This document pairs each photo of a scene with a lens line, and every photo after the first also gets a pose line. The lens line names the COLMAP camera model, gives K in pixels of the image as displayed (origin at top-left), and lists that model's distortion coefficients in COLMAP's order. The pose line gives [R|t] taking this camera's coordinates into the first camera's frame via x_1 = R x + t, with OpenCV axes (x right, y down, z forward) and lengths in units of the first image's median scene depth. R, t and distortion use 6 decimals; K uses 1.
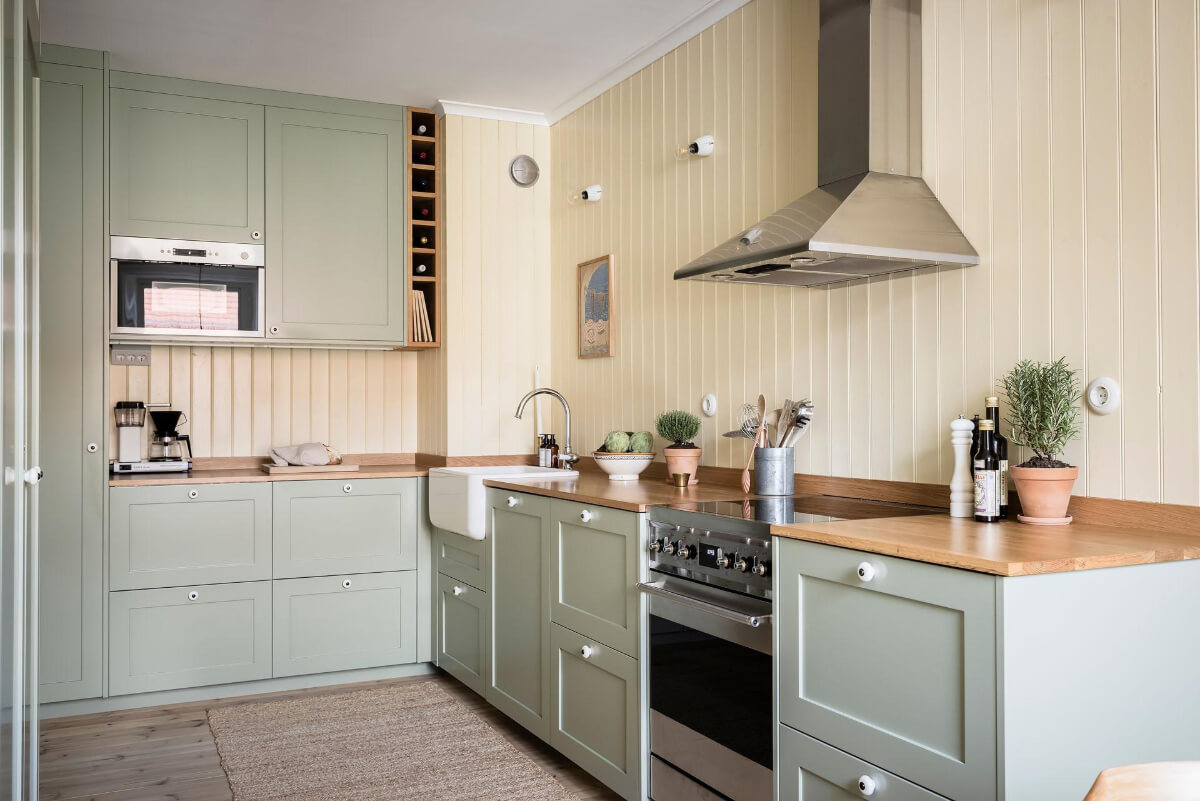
lens RADIAL K [[1050.6, 0, 600.0], [0, 1050.6, 400.5], [0, 0, 1]] dist [0.009900, 0.000923]
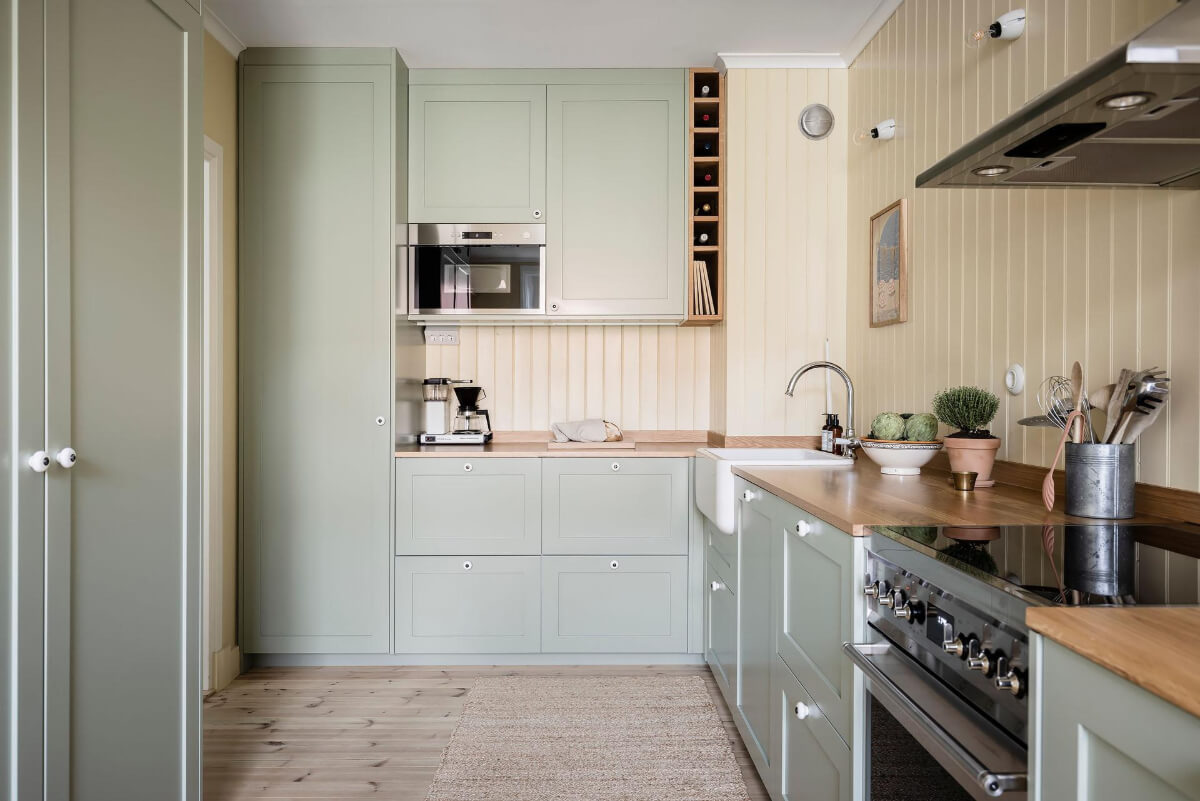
lens RADIAL K [[857.1, 0, 590.3], [0, 857.1, 398.9], [0, 0, 1]] dist [-0.000187, -0.000755]
pose [[0.903845, 0.007406, -0.427796, 0.075411], [0.001878, 0.999772, 0.021276, 0.003866], [0.427856, -0.020033, 0.903625, 0.271693]]
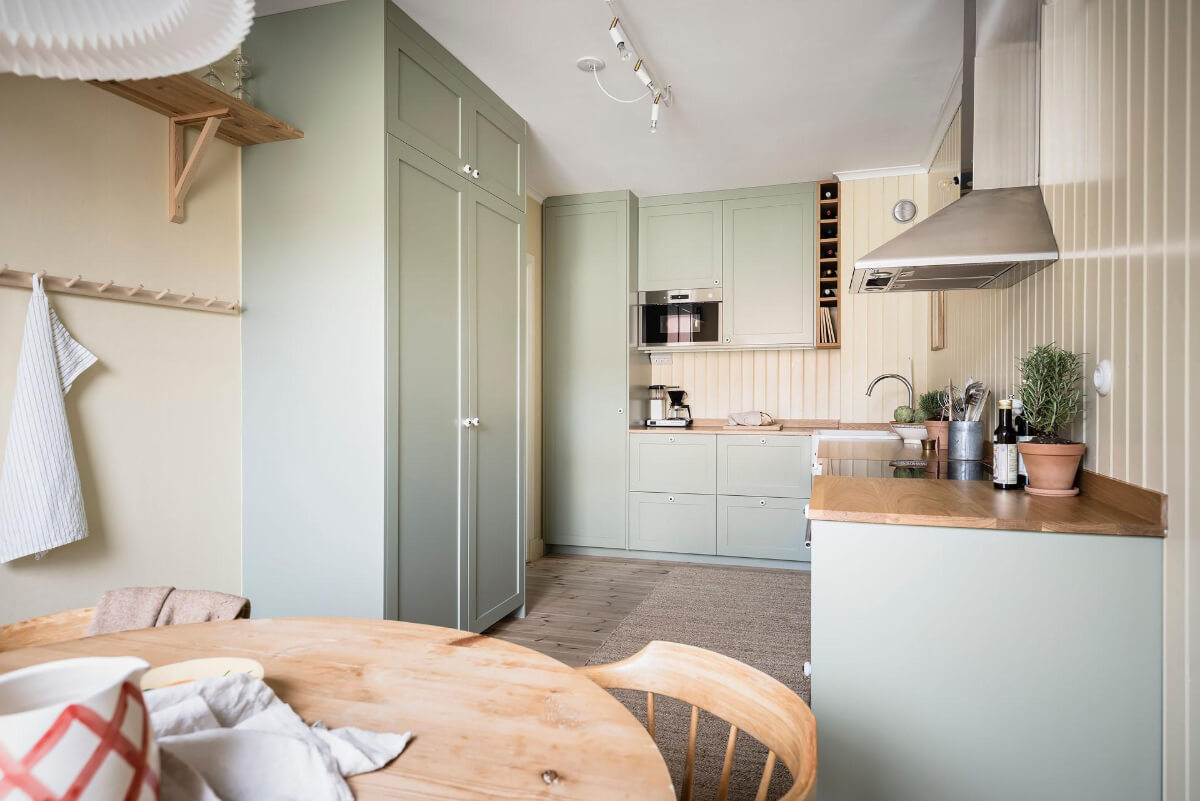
lens RADIAL K [[719.4, 0, 600.0], [0, 719.4, 400.5], [0, 0, 1]] dist [0.005808, -0.000192]
pose [[0.728827, 0.009207, -0.684636, 0.302585], [0.007893, 0.999730, 0.021847, -0.000575], [0.684653, -0.021326, 0.728557, 0.067606]]
